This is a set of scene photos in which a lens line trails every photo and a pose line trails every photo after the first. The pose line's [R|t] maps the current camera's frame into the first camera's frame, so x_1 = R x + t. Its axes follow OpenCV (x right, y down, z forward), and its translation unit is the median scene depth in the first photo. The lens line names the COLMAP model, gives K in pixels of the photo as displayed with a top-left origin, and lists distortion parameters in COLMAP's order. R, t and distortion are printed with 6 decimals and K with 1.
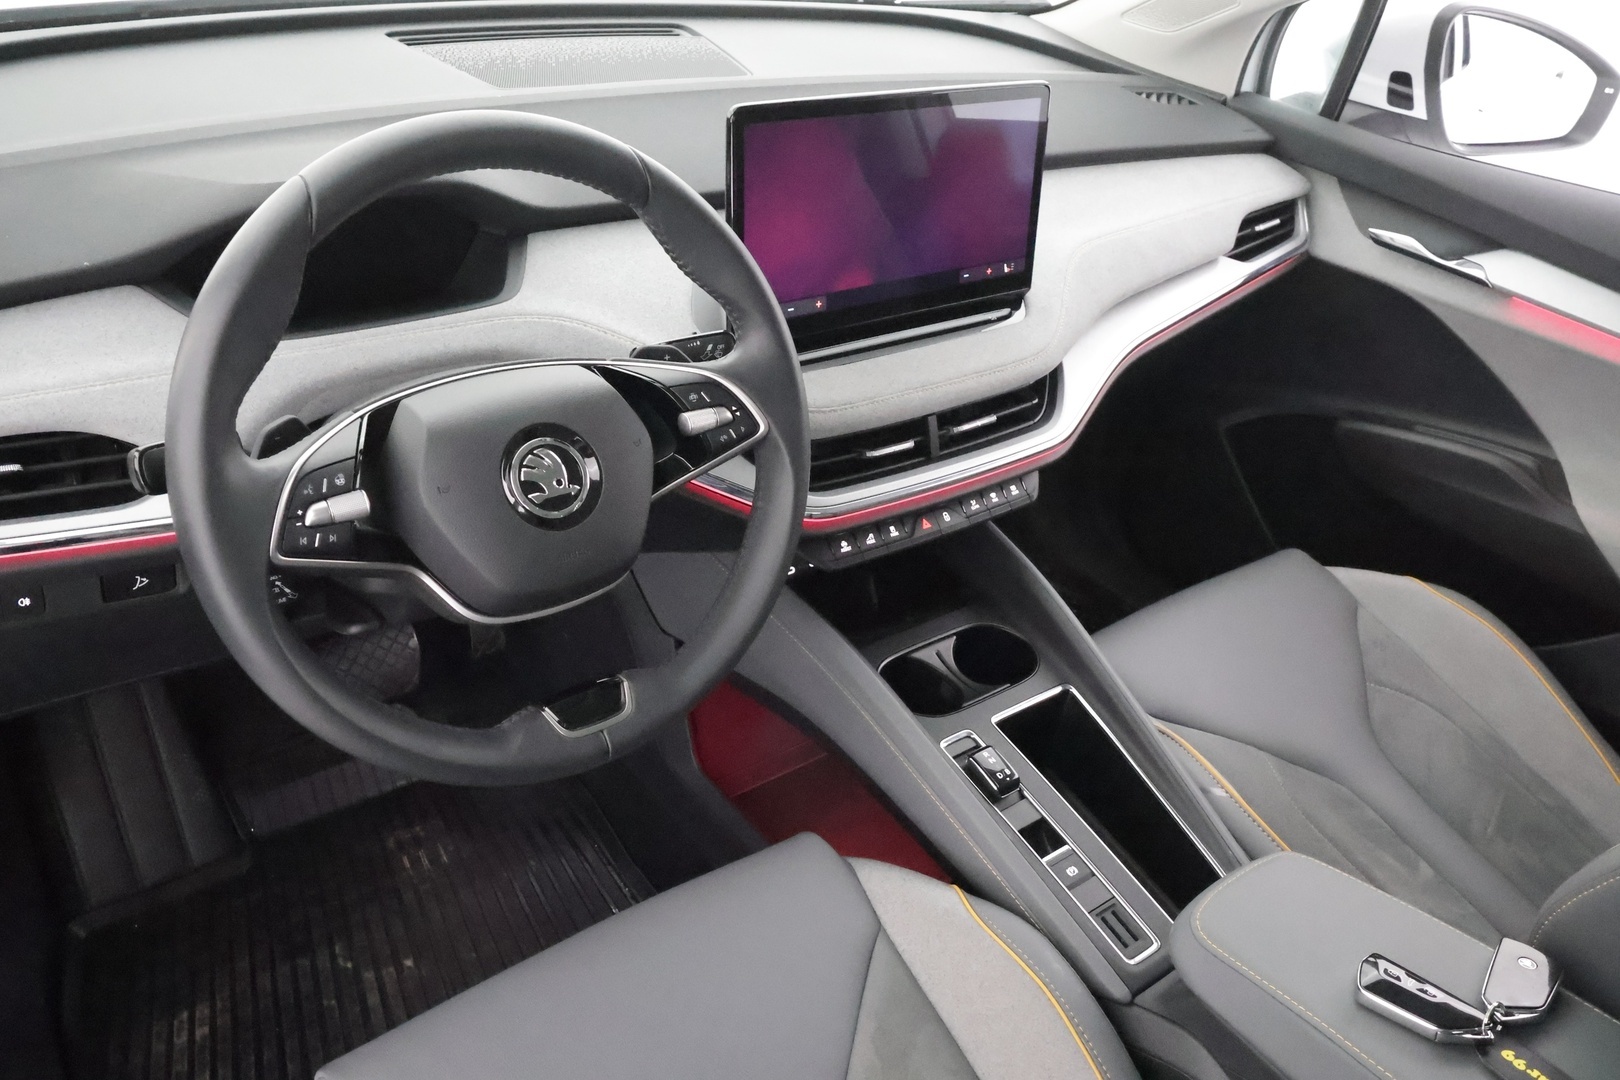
lens RADIAL K [[1298.2, 0, 810.2], [0, 1298.2, 537.6], [0, 0, 1]] dist [0.025624, -0.027310]
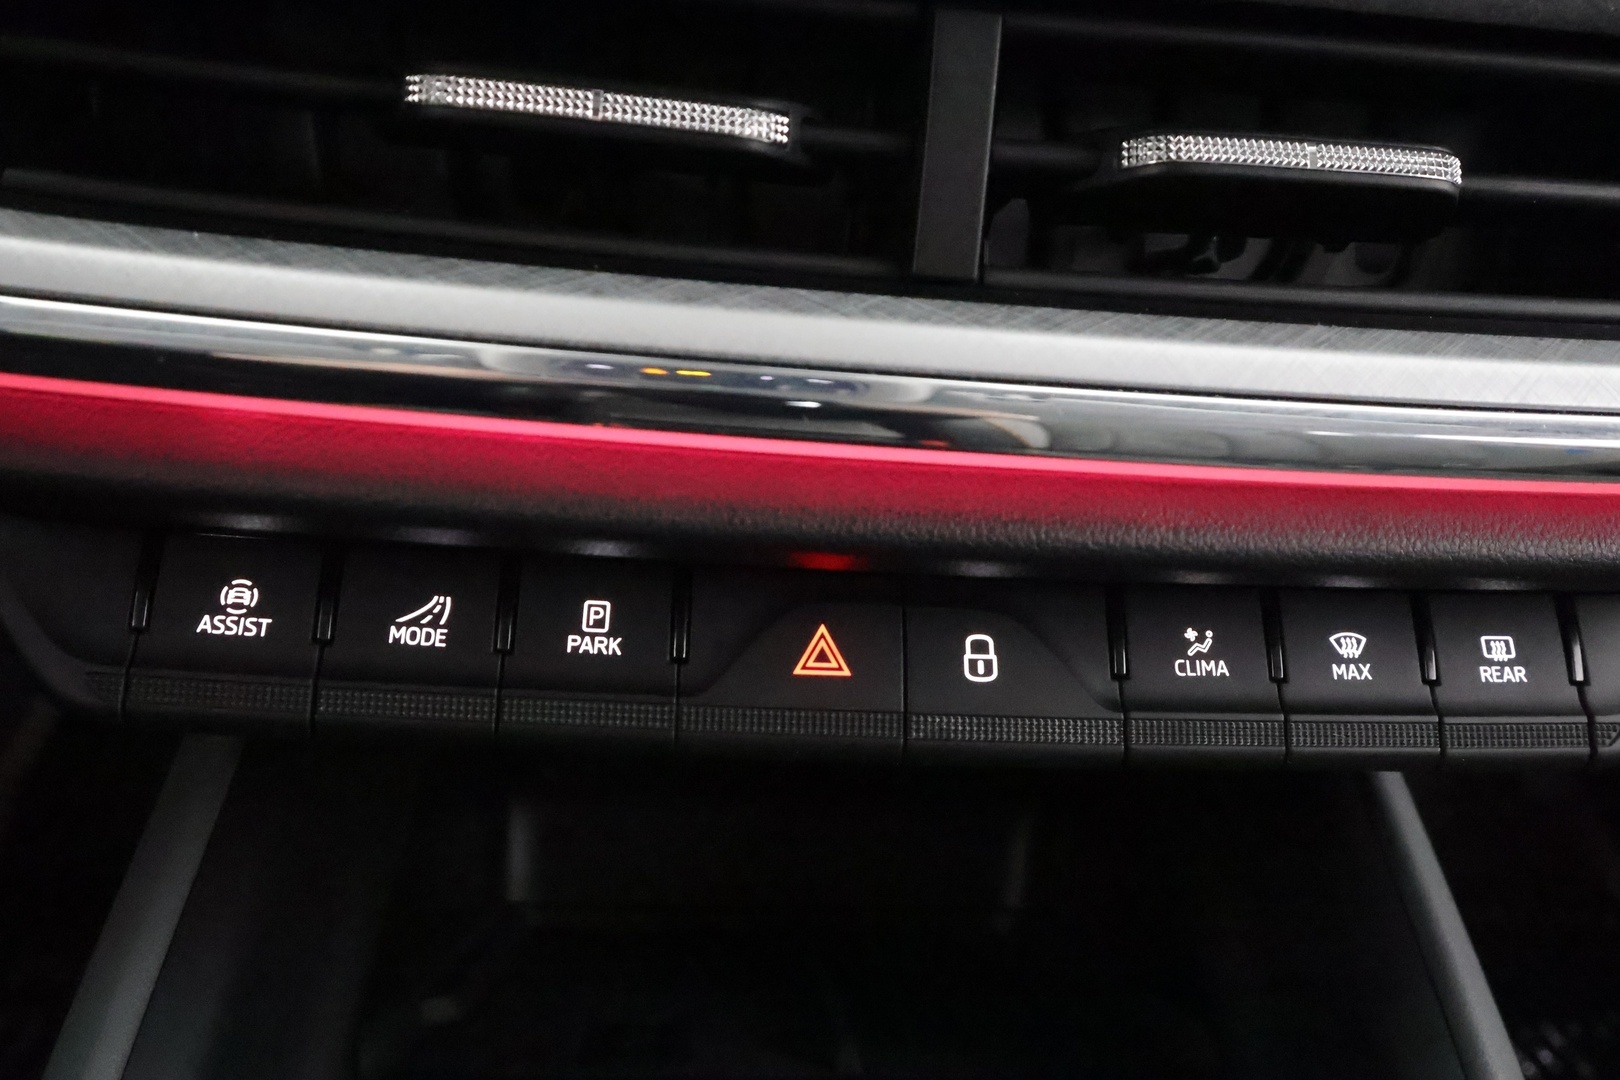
lens RADIAL K [[1298.2, 0, 809.9], [0, 1298.2, 541.2], [0, 0, 1]] dist [0.025624, -0.027310]
pose [[0.835060, 0.267450, -0.480776, 0.162547], [-0.301589, 0.953416, 0.006543, -0.024607], [0.460129, 0.139533, 0.876819, 0.814936]]
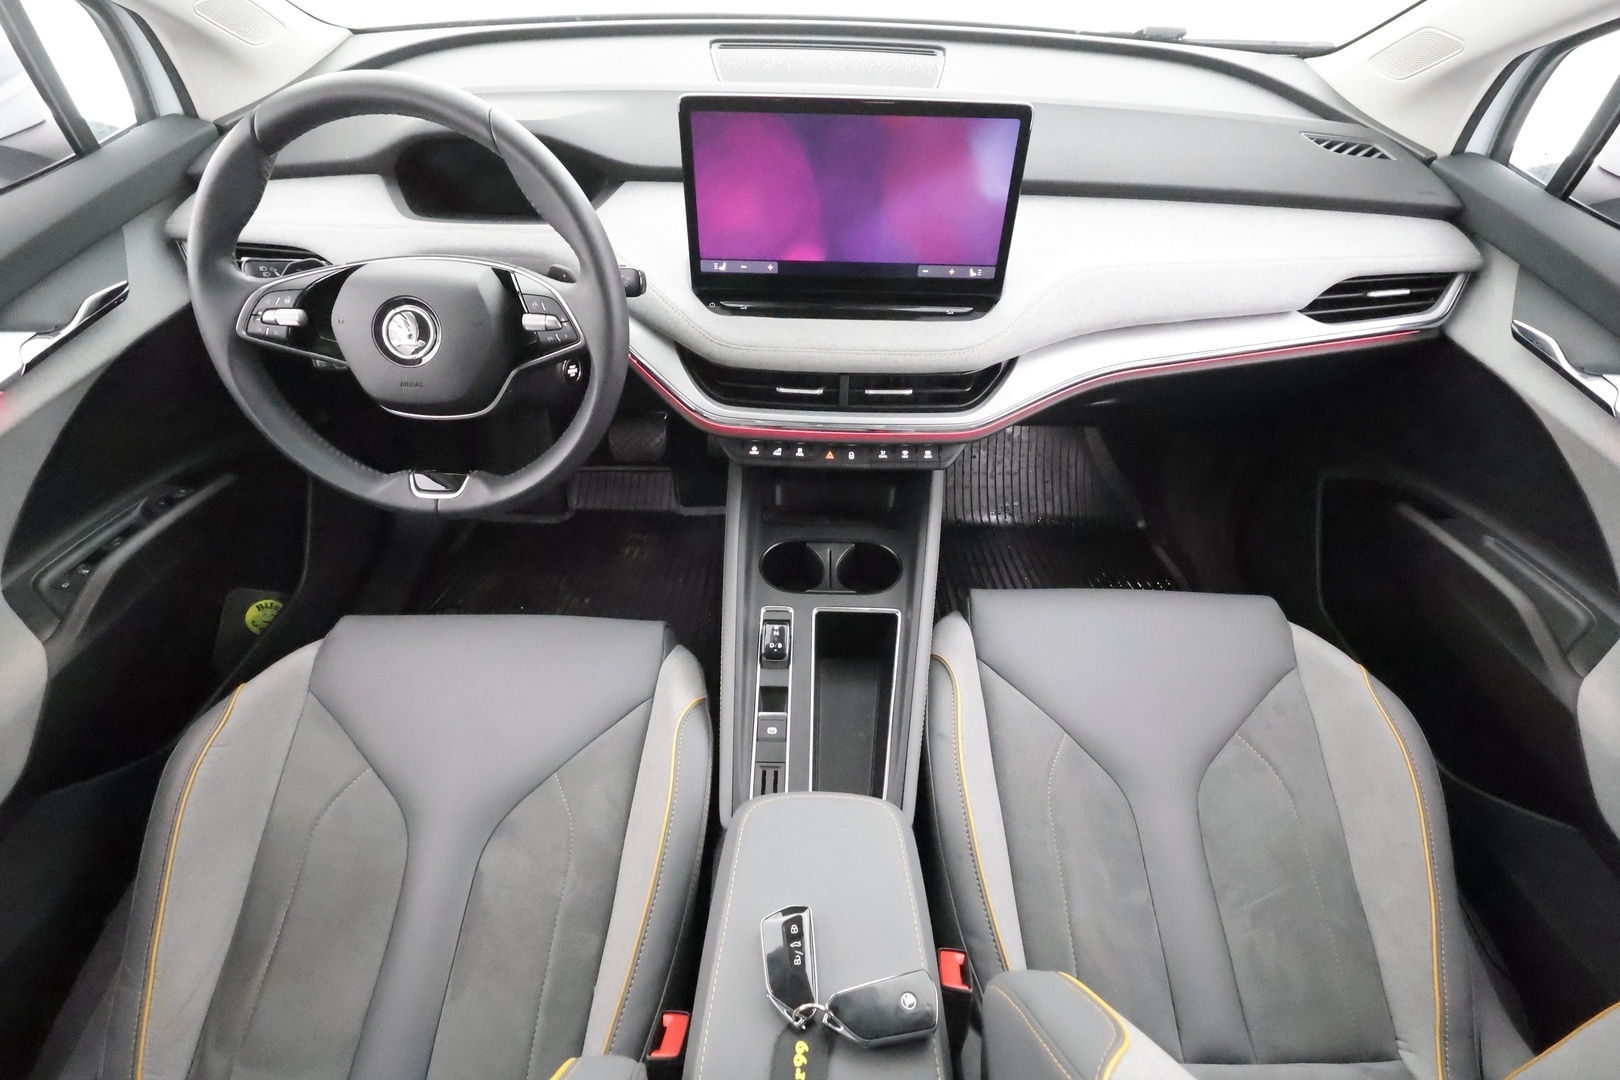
lens RADIAL K [[762.6, 0, 809.7], [0, 762.6, 536.0], [0, 0, 1]] dist [0.001786, 0.000923]
pose [[0.782602, 0.370030, -0.500612, 0.476291], [-0.274667, 0.926906, 0.255742, -0.122984], [0.558652, -0.062642, 0.827033, 0.328989]]
